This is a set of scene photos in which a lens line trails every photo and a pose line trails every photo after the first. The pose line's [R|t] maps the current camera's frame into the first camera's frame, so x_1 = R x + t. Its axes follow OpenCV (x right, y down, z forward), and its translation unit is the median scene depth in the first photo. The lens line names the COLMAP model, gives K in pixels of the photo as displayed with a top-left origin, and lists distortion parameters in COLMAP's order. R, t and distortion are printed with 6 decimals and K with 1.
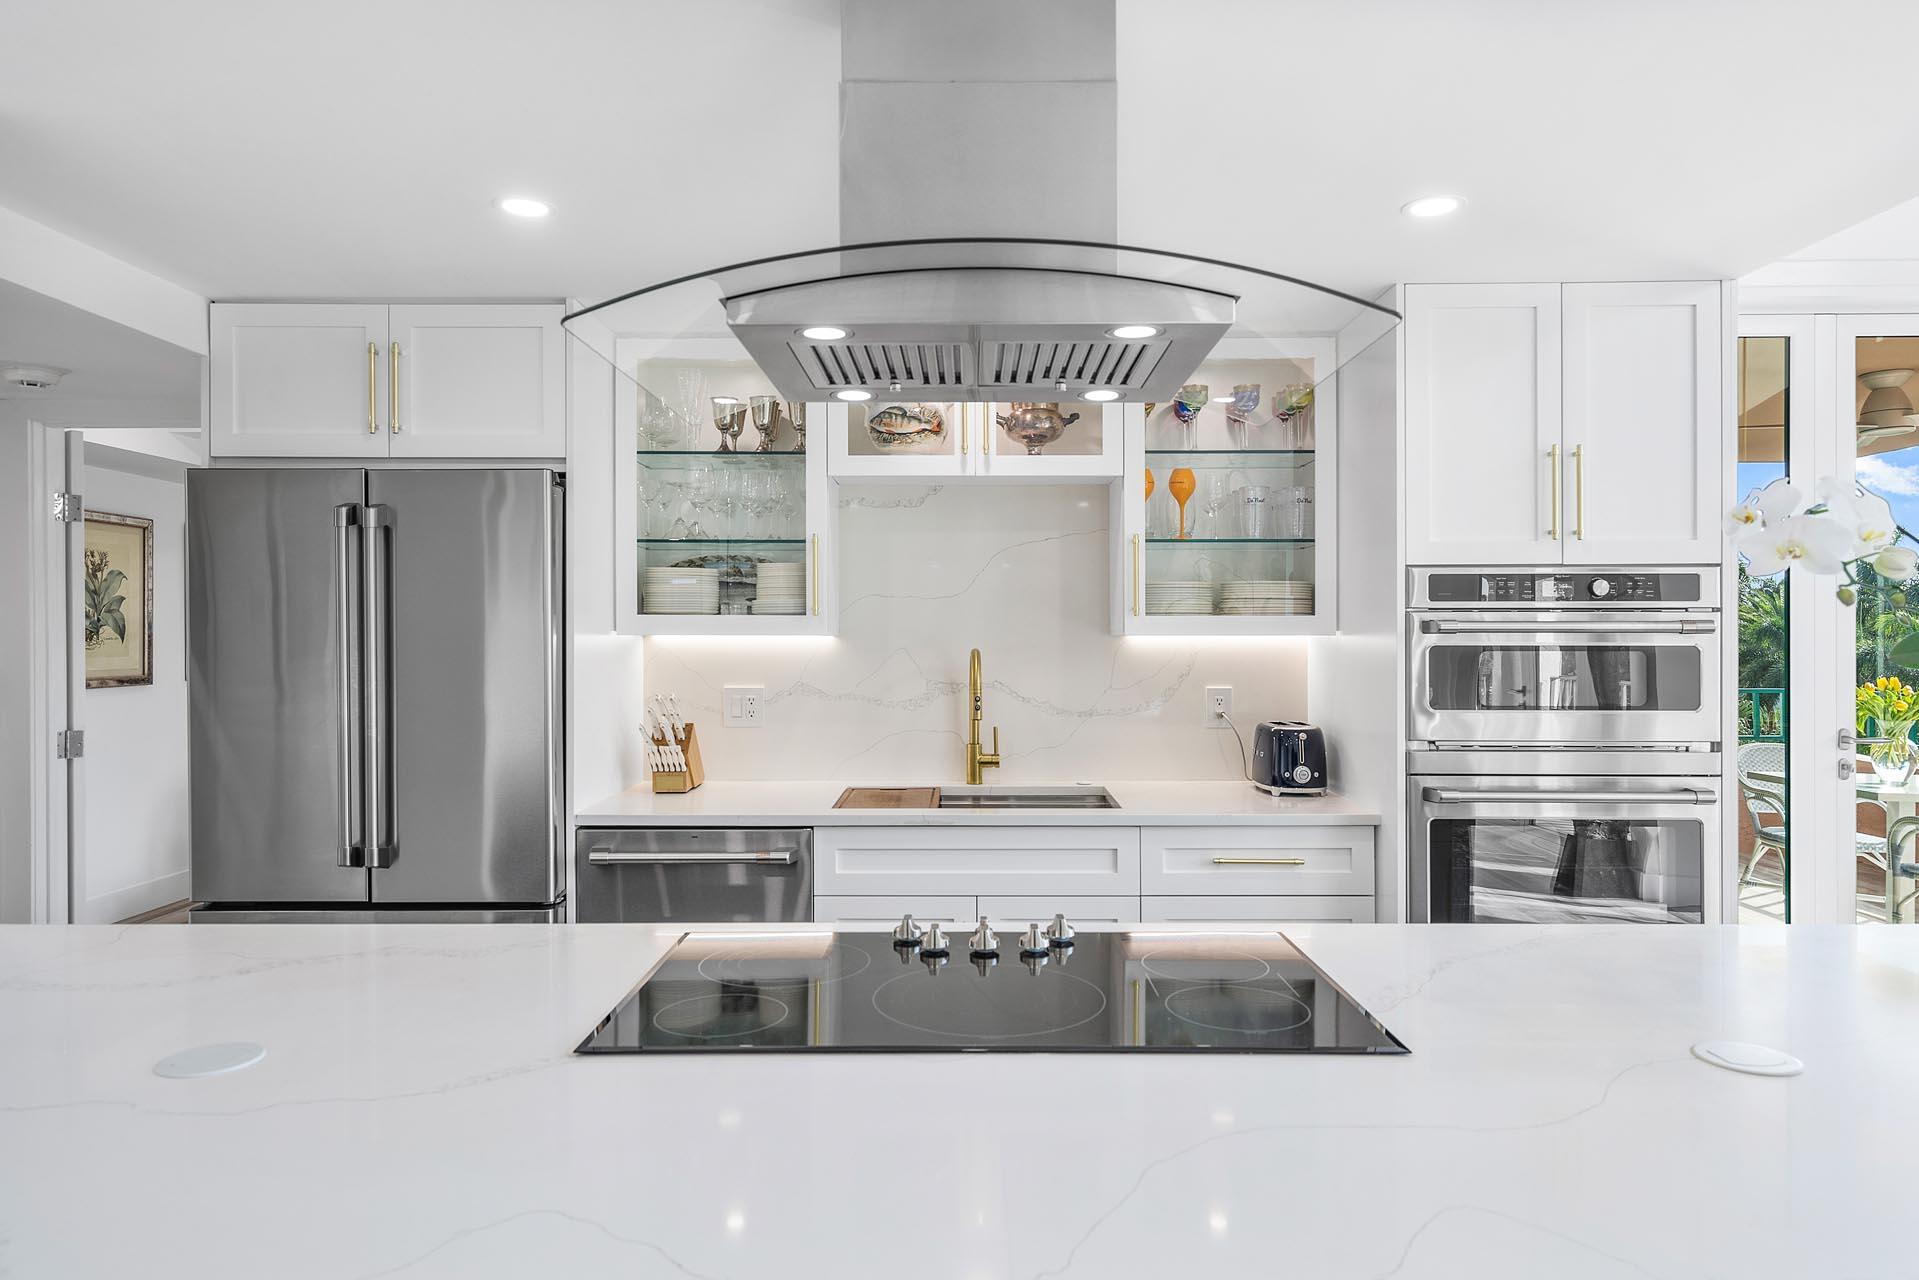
lens RADIAL K [[1195.6, 0, 962.6], [0, 1195.6, 640.5], [0, 0, 1]] dist [0.001172, 0.000083]
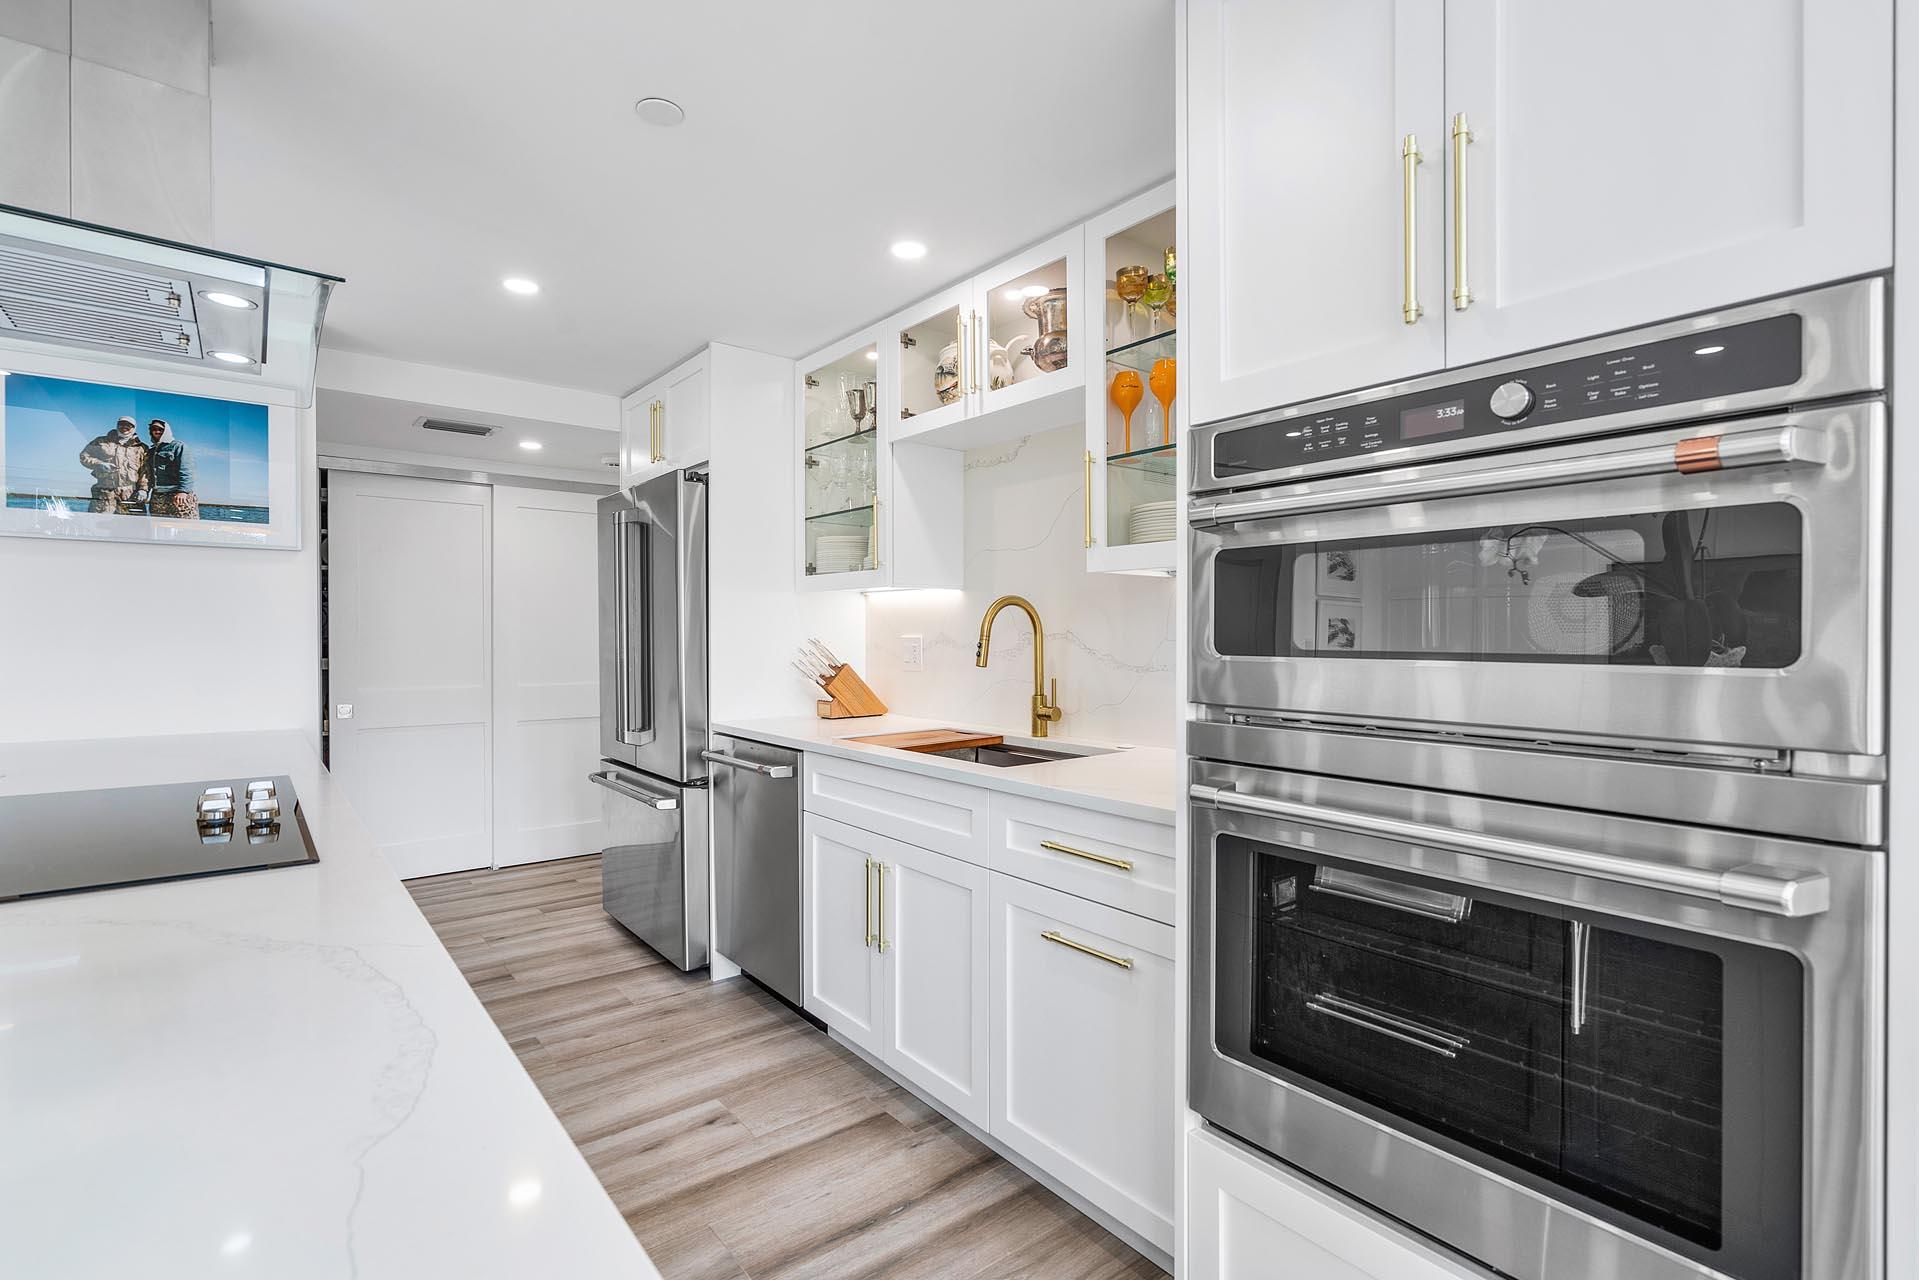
lens RADIAL K [[905.4, 0, 960.4], [0, 905.4, 640.8], [0, 0, 1]] dist [-0.003537, 0.000075]
pose [[0.627353, 0.002729, -0.778730, 0.666615], [-0.002200, 0.999996, 0.001732, 0.050053], [0.778732, 0.000626, 0.627357, 0.599233]]
